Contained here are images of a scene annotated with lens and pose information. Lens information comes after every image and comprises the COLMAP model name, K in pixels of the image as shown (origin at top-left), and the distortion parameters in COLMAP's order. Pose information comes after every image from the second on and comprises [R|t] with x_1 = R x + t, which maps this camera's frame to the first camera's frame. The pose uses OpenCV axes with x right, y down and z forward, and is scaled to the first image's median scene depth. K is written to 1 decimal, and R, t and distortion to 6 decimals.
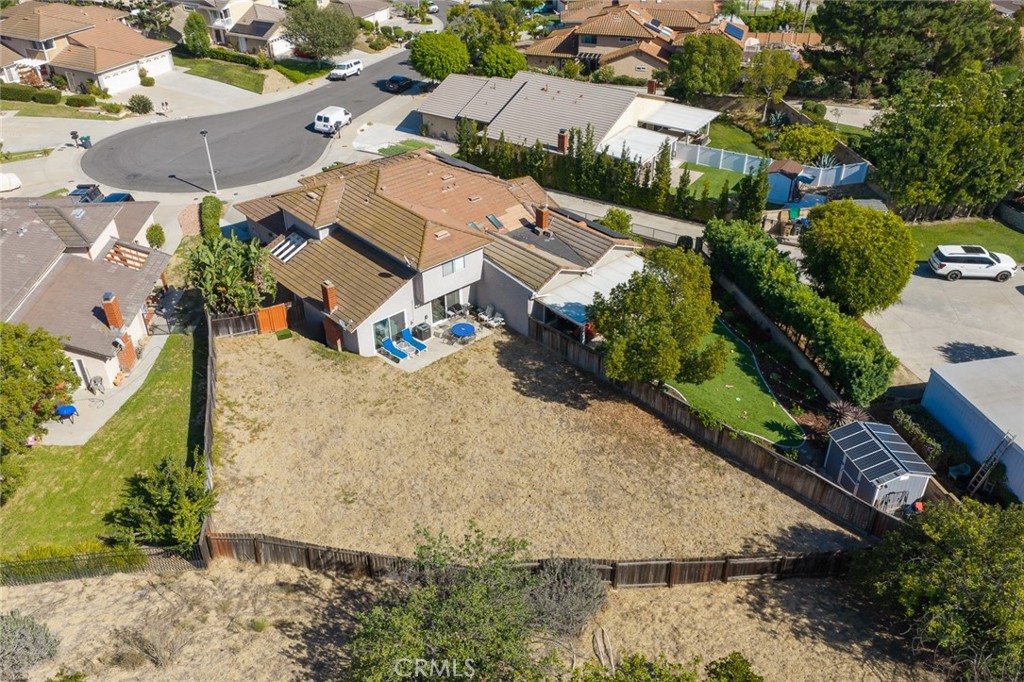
lens RADIAL K [[832.3, 0, 512.0], [0, 832.3, 341.0], [0, 0, 1]] dist [0.062942, -0.062081]
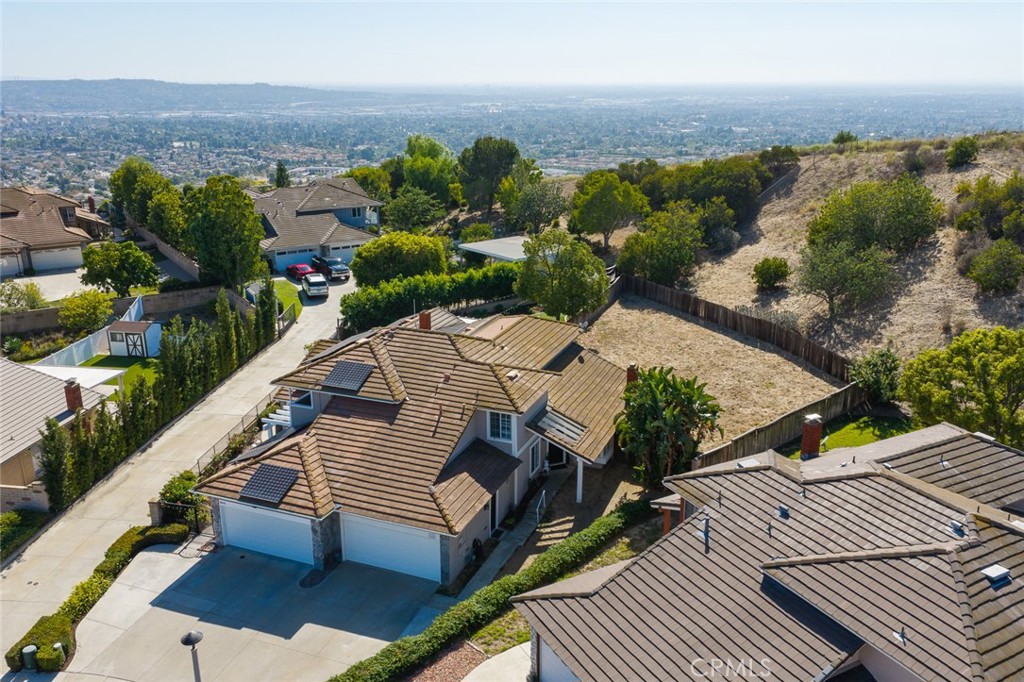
lens RADIAL K [[832.3, 0, 512.0], [0, 832.3, 341.0], [0, 0, 1]] dist [0.062942, -0.062081]
pose [[-0.426883, -0.272638, 0.862229, -0.801416], [0.504193, 0.719763, 0.477212, -0.506116], [-0.750706, 0.638444, -0.169792, 1.001502]]
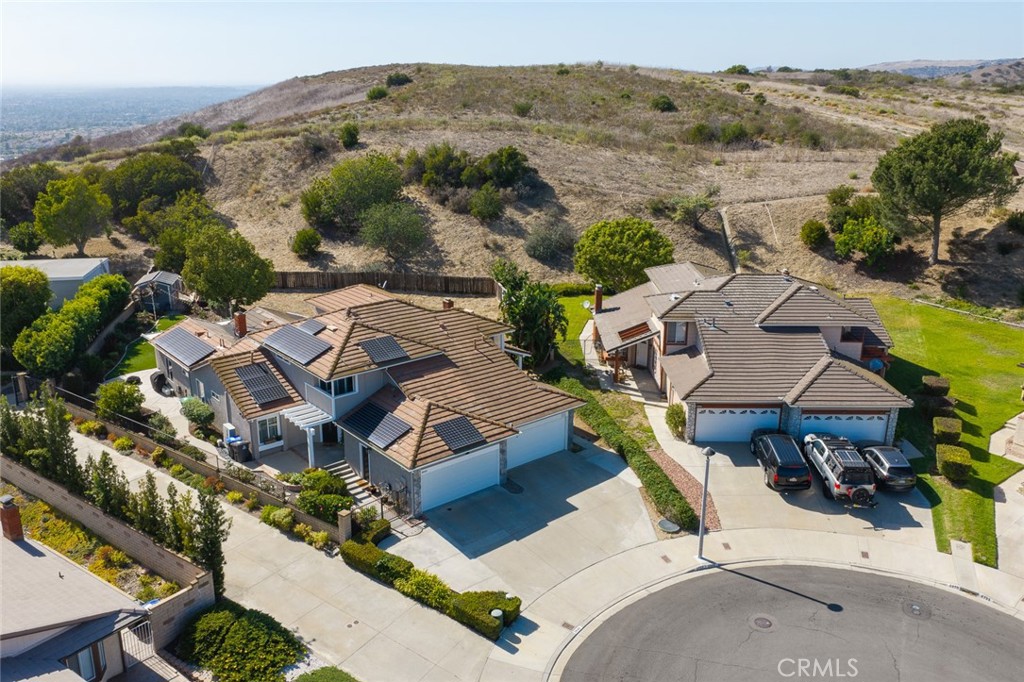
lens RADIAL K [[832.3, 0, 512.0], [0, 832.3, 341.0], [0, 0, 1]] dist [0.062942, -0.062081]
pose [[-0.998749, -0.019999, 0.045825, -0.303111], [0.023322, 0.624349, 0.780797, -0.816283], [-0.044226, 0.780889, -0.623102, 1.465613]]
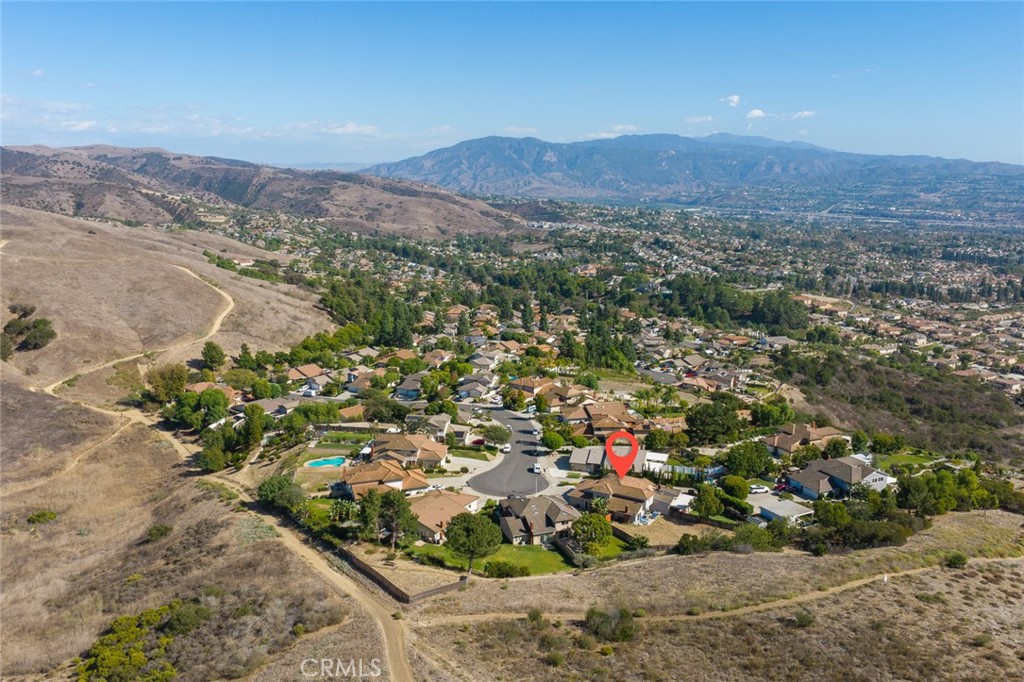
lens RADIAL K [[832.3, 0, 512.0], [0, 832.3, 341.0], [0, 0, 1]] dist [0.062942, -0.062081]
pose [[0.959758, -0.052225, 0.275930, -1.546975], [0.152018, 0.922767, -0.354106, 0.462967], [-0.236126, 0.381802, 0.893572, -2.396191]]
